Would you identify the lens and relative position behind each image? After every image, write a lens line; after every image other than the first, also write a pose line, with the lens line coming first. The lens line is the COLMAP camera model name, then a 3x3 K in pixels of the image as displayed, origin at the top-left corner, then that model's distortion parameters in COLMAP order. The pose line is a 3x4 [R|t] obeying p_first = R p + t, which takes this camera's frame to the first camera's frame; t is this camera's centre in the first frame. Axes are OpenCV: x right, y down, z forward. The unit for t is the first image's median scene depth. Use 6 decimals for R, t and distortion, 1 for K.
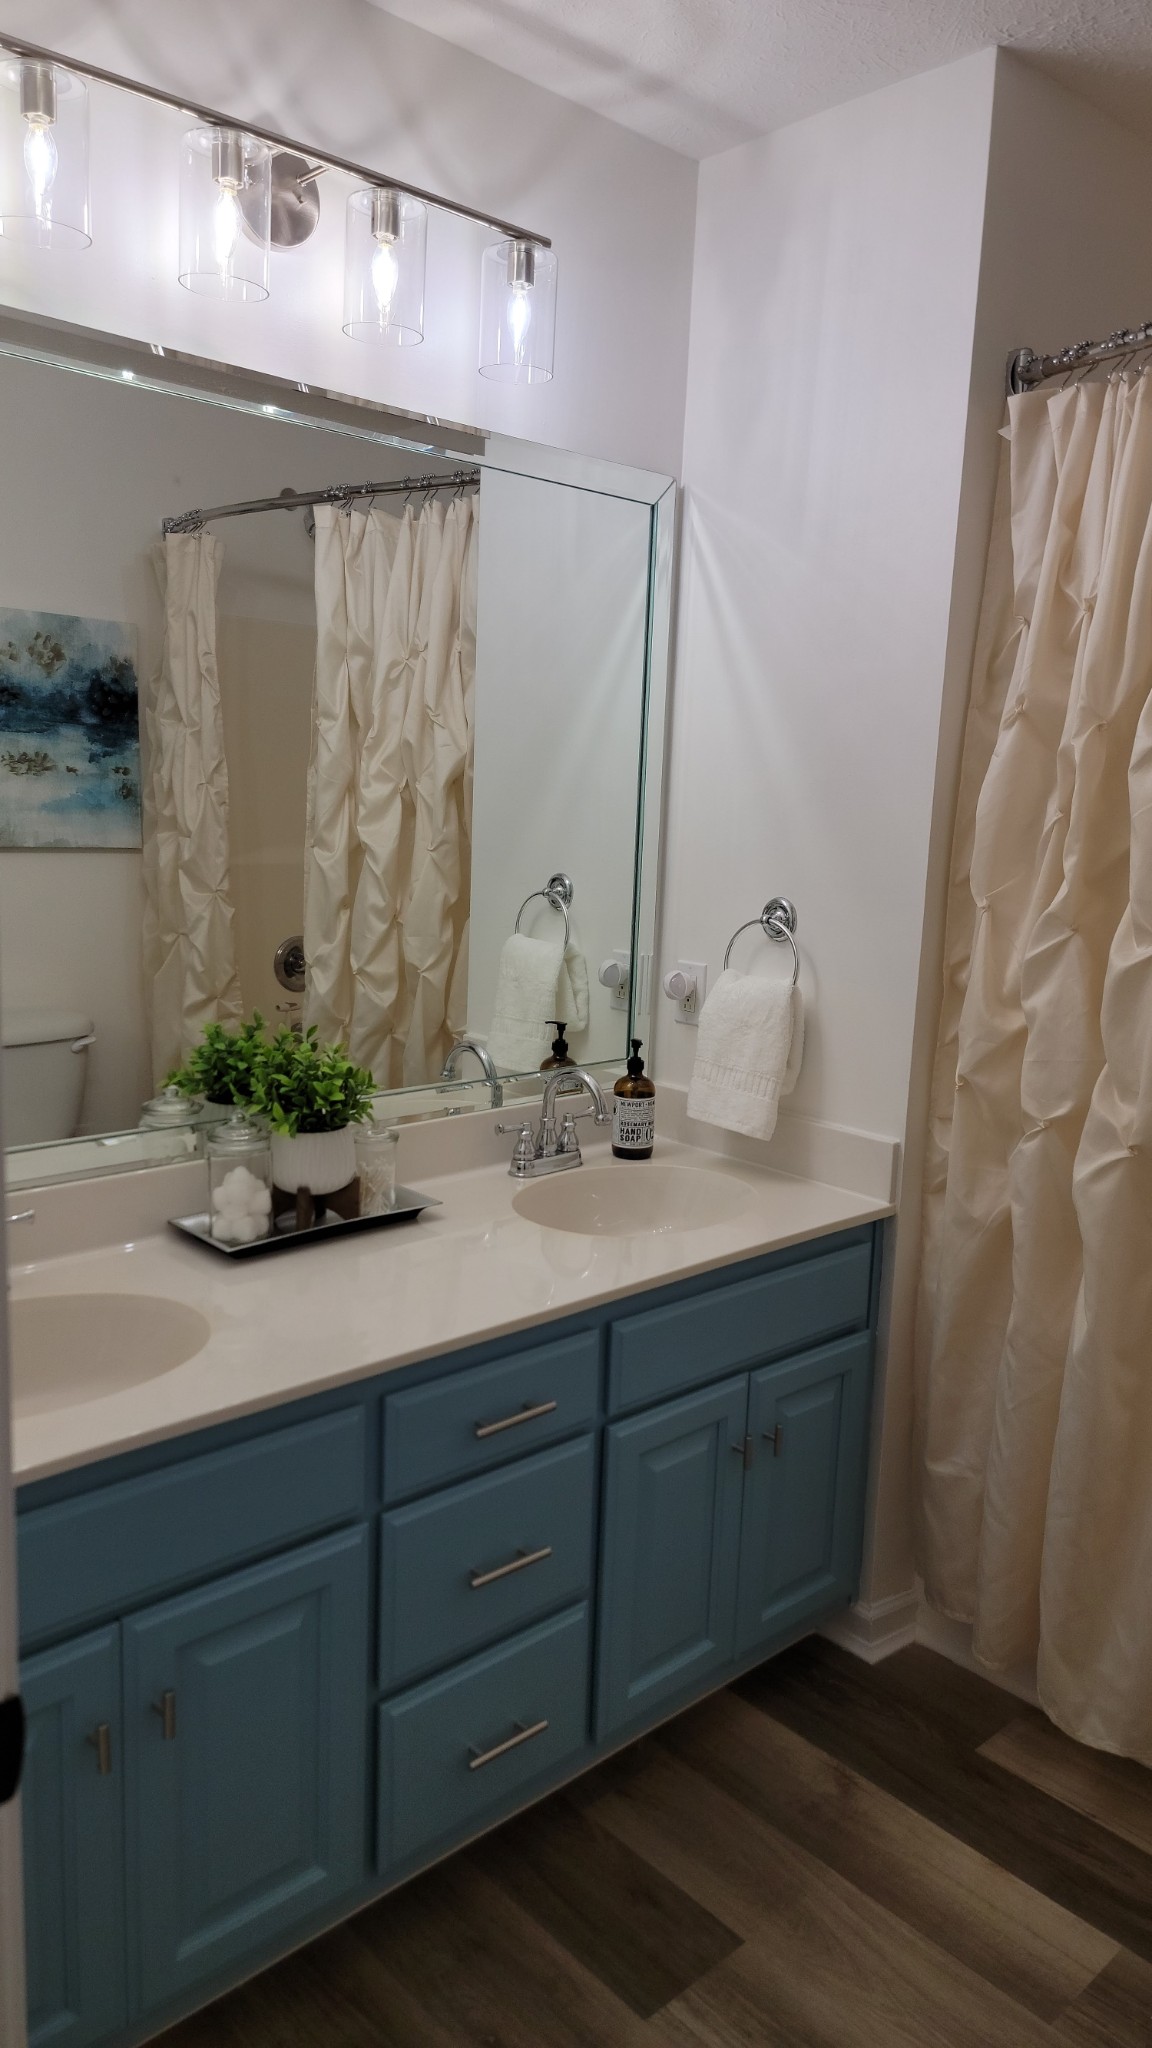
lens RADIAL K [[1454.6, 0, 576.0], [0, 1454.6, 1024.0], [0, 0, 1]] dist [0.160414, -0.129960]
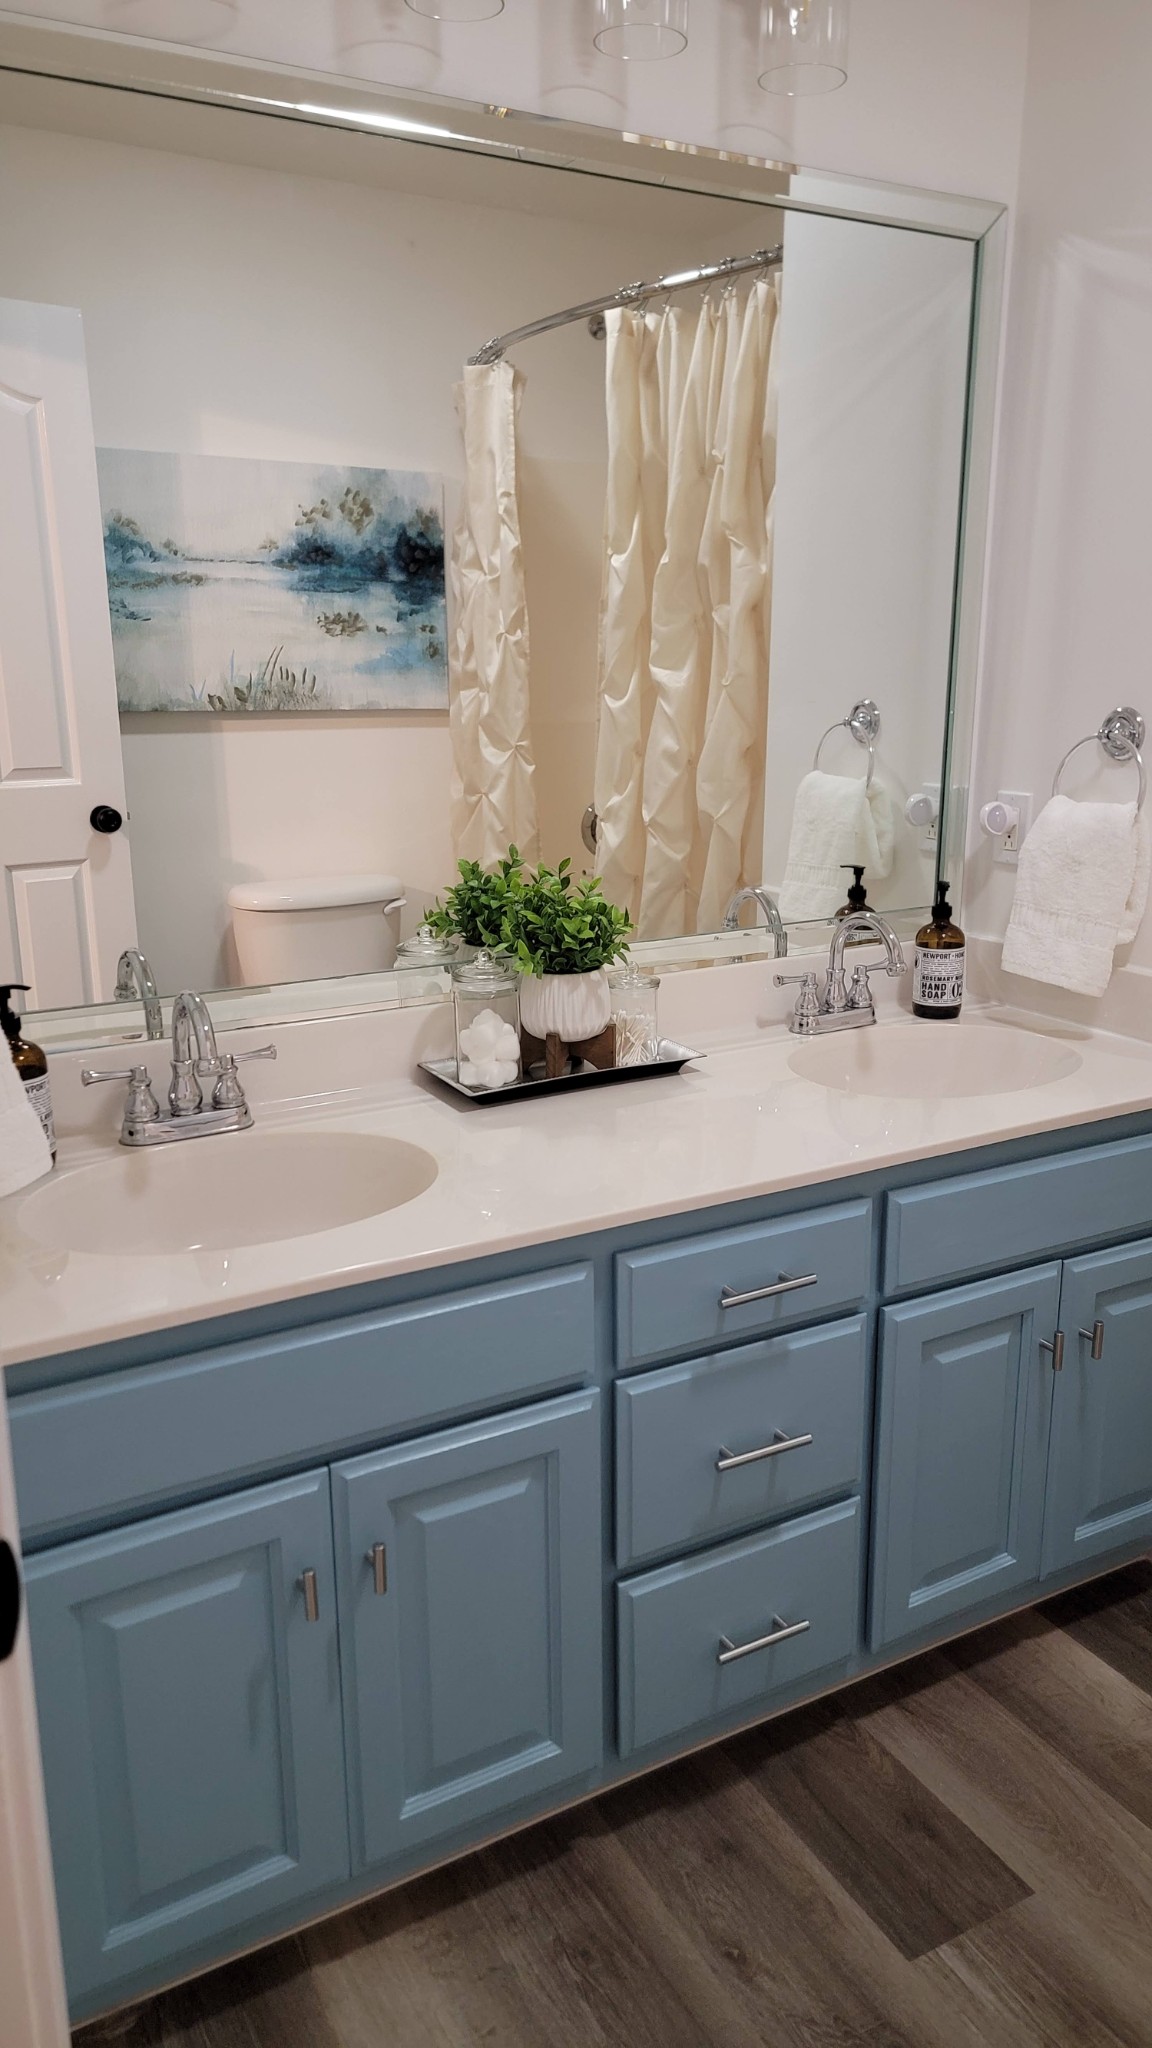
lens RADIAL K [[1434.0, 0, 581.9], [0, 1434.0, 1009.6], [0, 0, 1]] dist [0.140626, -0.138267]
pose [[0.970511, 0.014218, -0.240637, 0.042596], [0.000624, 0.998108, 0.061489, 0.034821], [0.241056, -0.059826, 0.968665, 0.106163]]
